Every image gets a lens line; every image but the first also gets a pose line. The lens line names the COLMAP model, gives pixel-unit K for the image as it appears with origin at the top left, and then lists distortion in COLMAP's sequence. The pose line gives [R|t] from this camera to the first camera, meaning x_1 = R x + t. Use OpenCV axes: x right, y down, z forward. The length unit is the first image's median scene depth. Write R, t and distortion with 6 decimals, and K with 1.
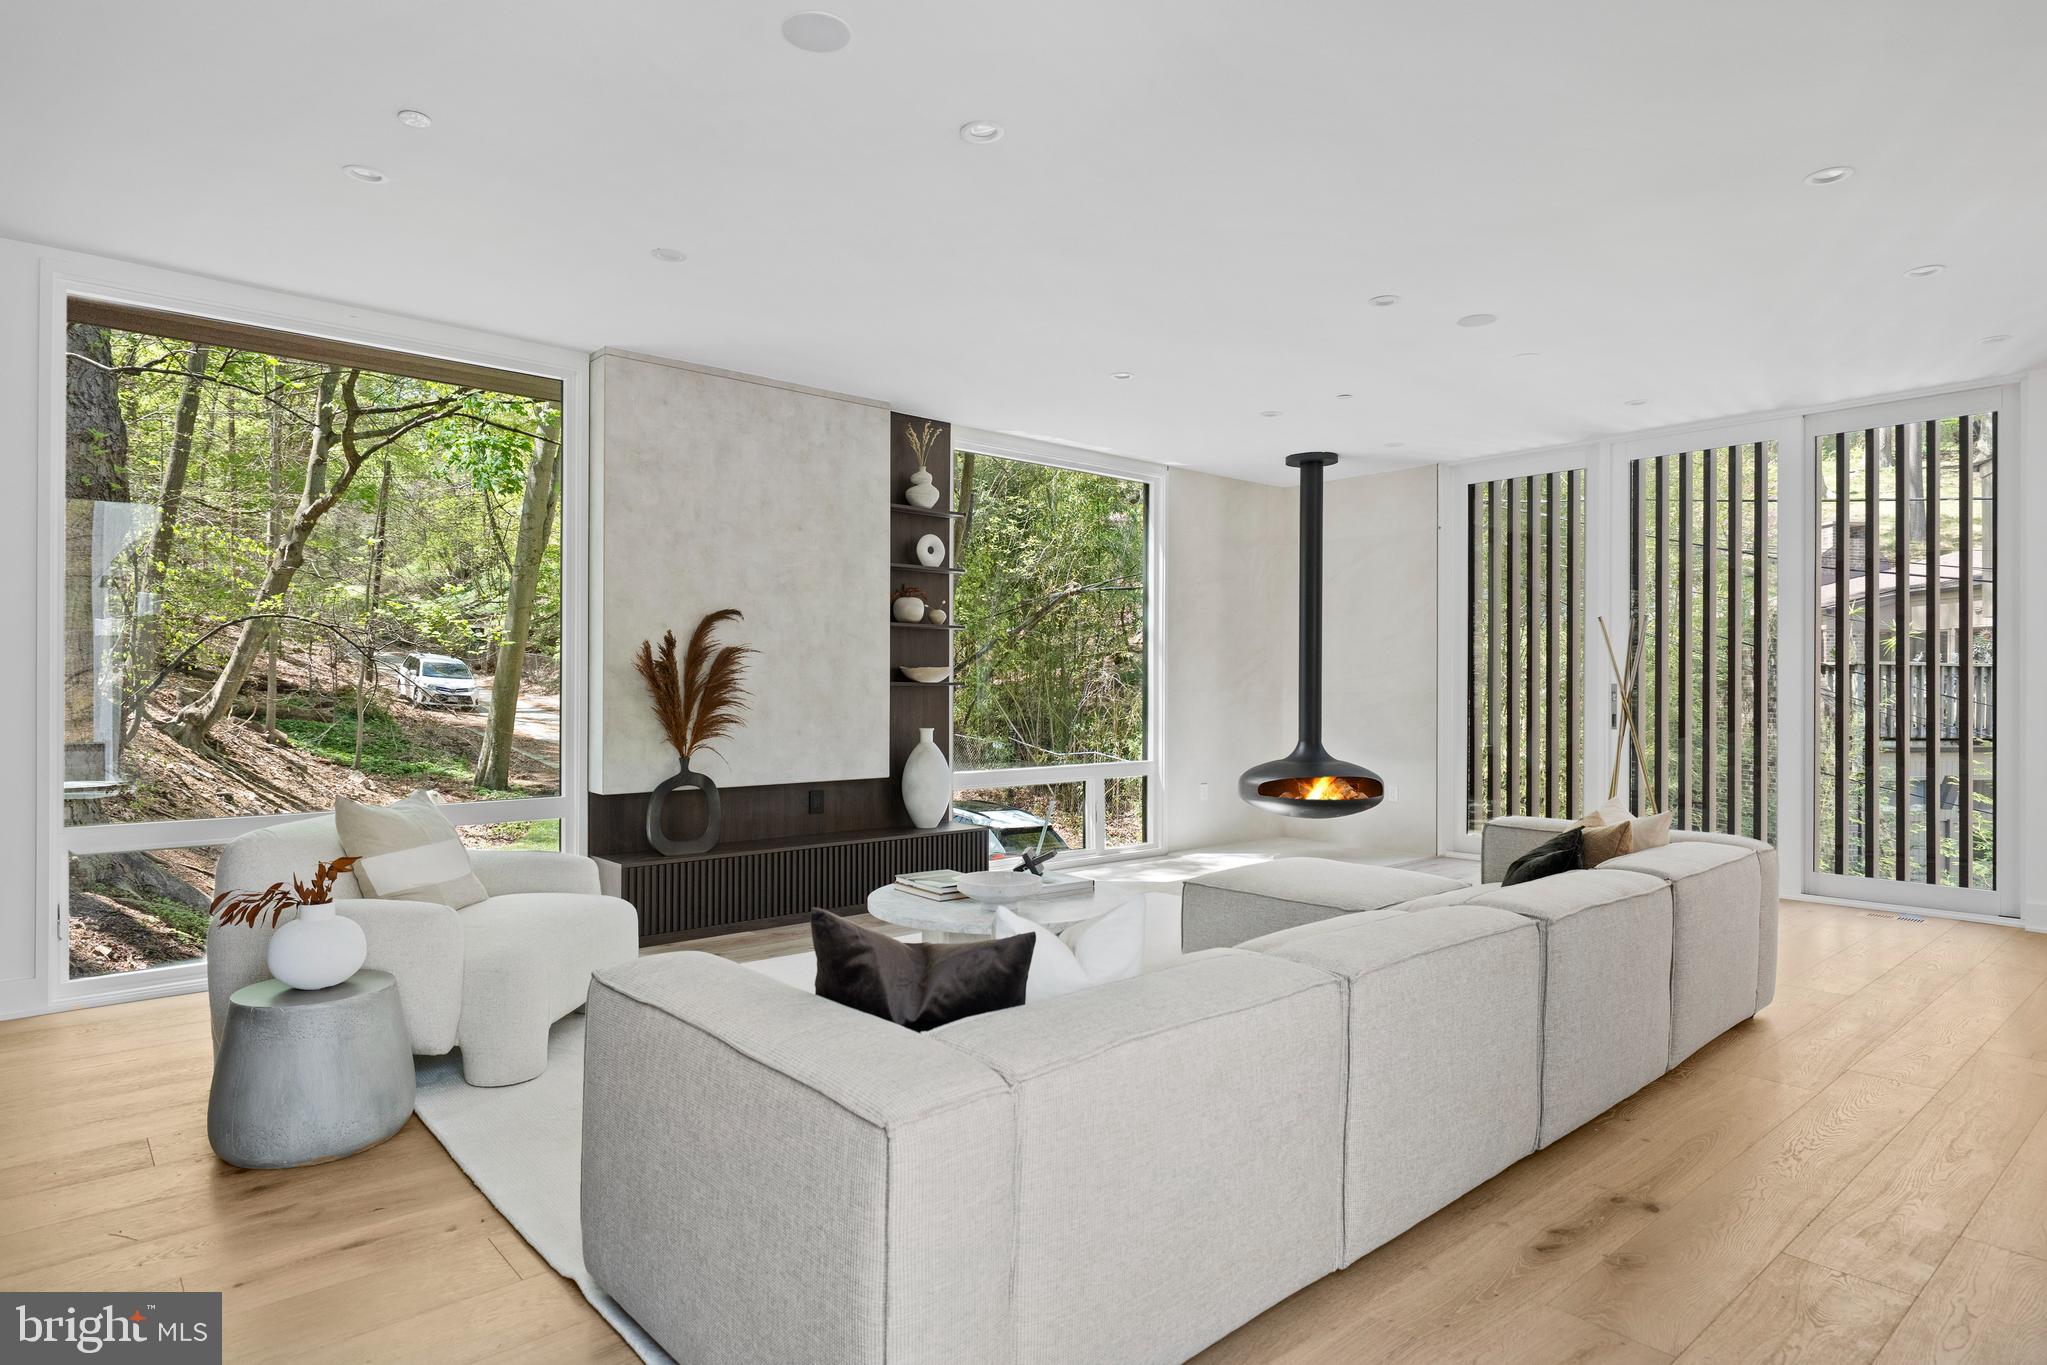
lens RADIAL K [[1135.6, 0, 1023.6], [0, 1135.6, 689.5], [0, 0, 1]] dist [0.001026, 0.000320]
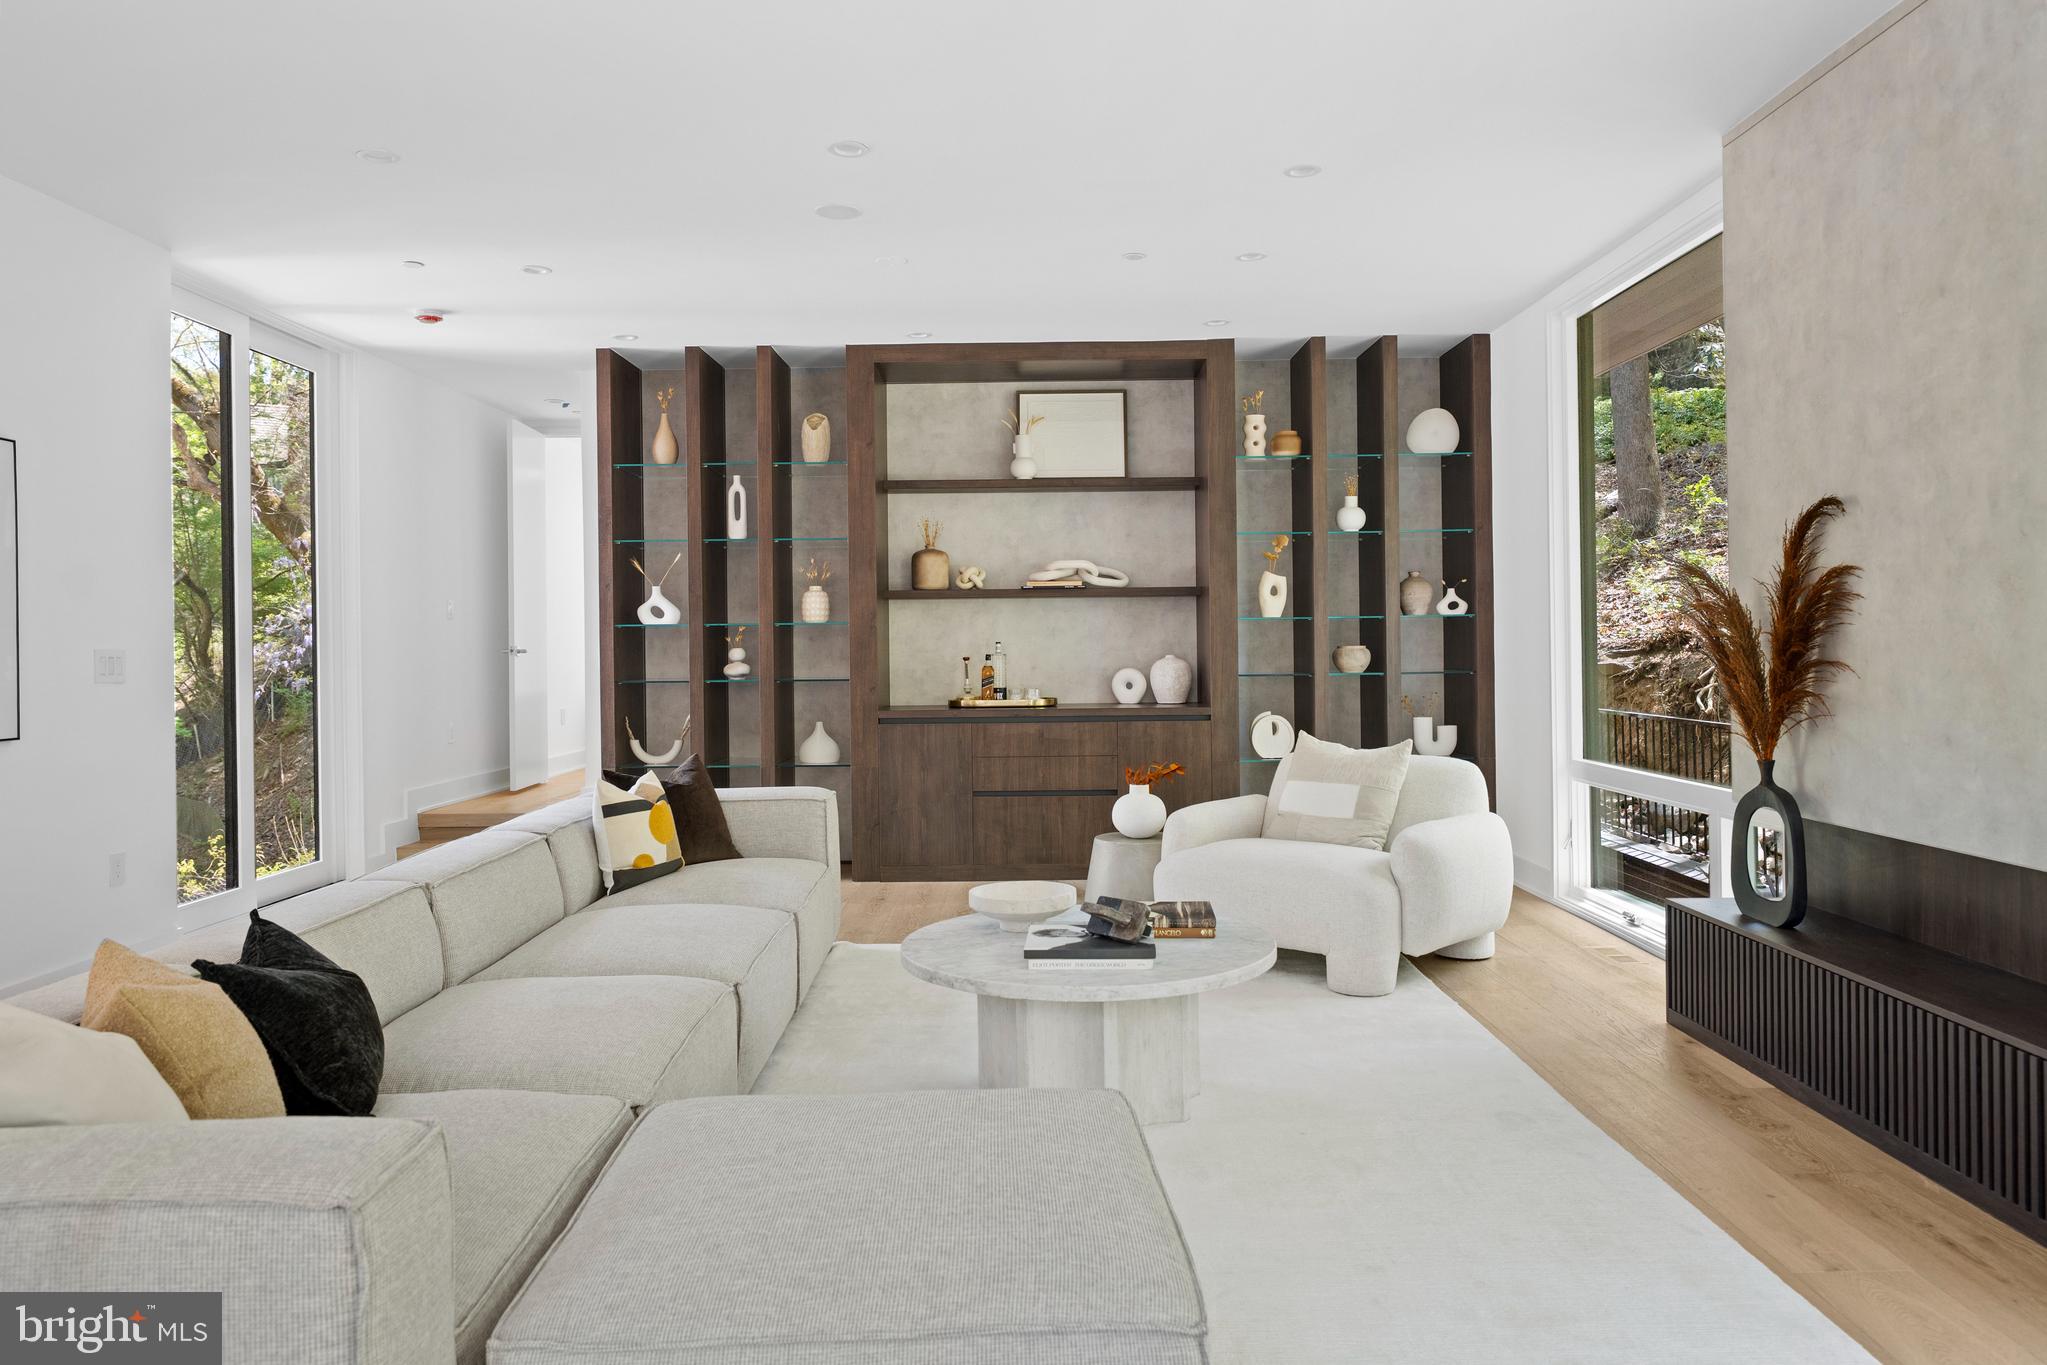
lens RADIAL K [[1373.1, 0, 1010.0], [0, 1373.1, 648.7], [0, 0, 1]] dist [0.006399, -0.001464]
pose [[-0.672316, 0.002748, -0.740259, 0.464810], [0.007361, 0.999968, -0.002974, 0.000132], [0.740227, -0.007449, -0.672316, 1.101518]]
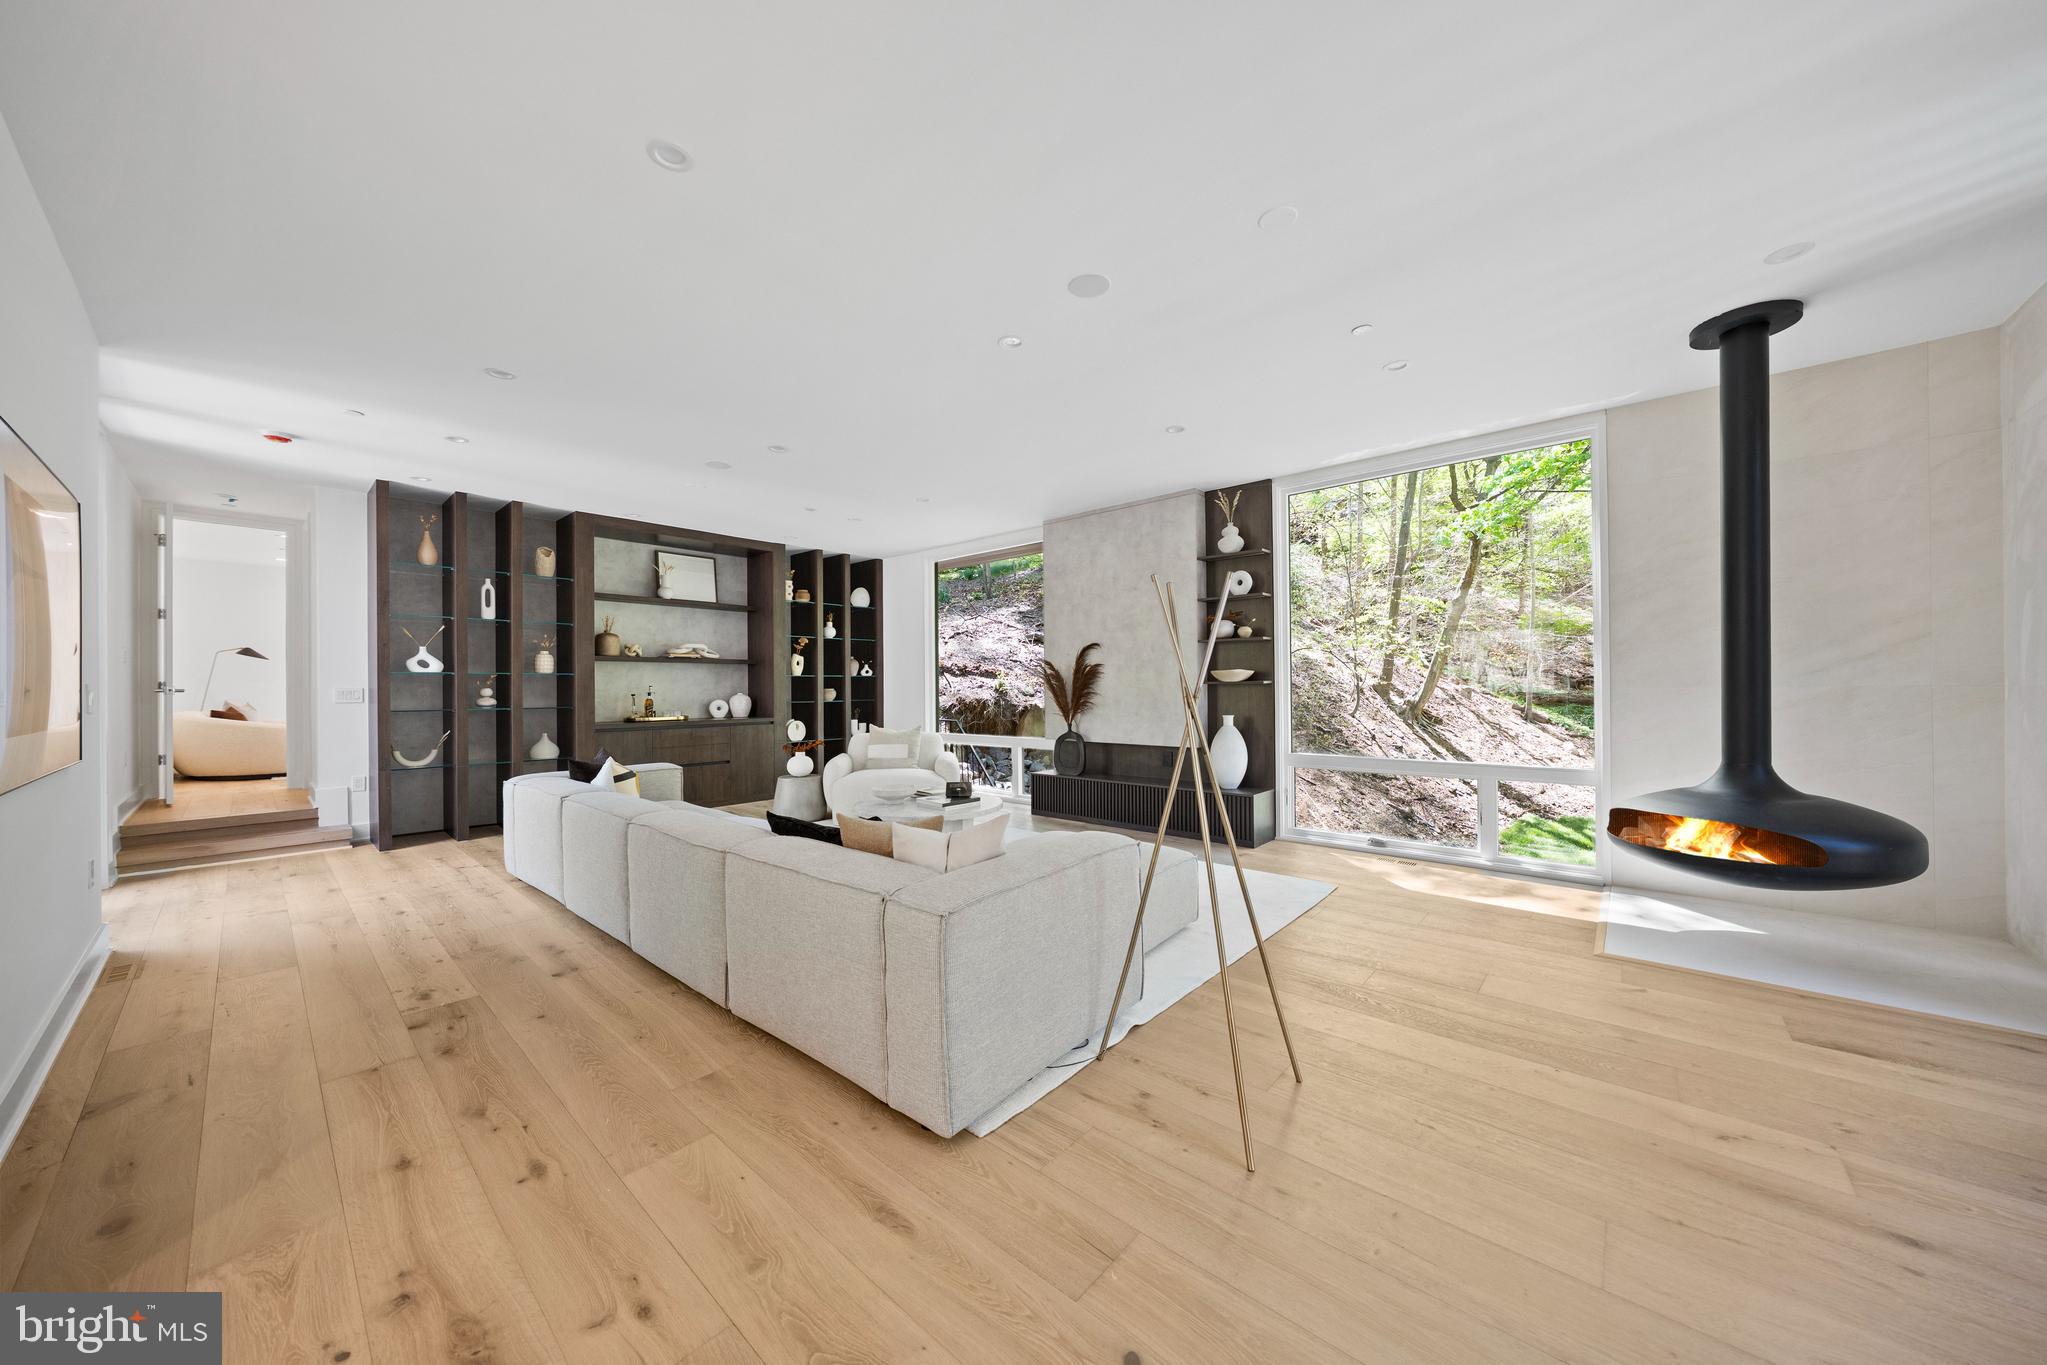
lens RADIAL K [[699.6, 0, 1022.6], [0, 699.6, 687.6], [0, 0, 1]] dist [0.000036, 0.000200]
pose [[0.120833, -0.006727, -0.992650, 0.787615], [0.007790, 0.999953, -0.005829, 0.004893], [0.992642, -0.007028, 0.120880, 0.721561]]
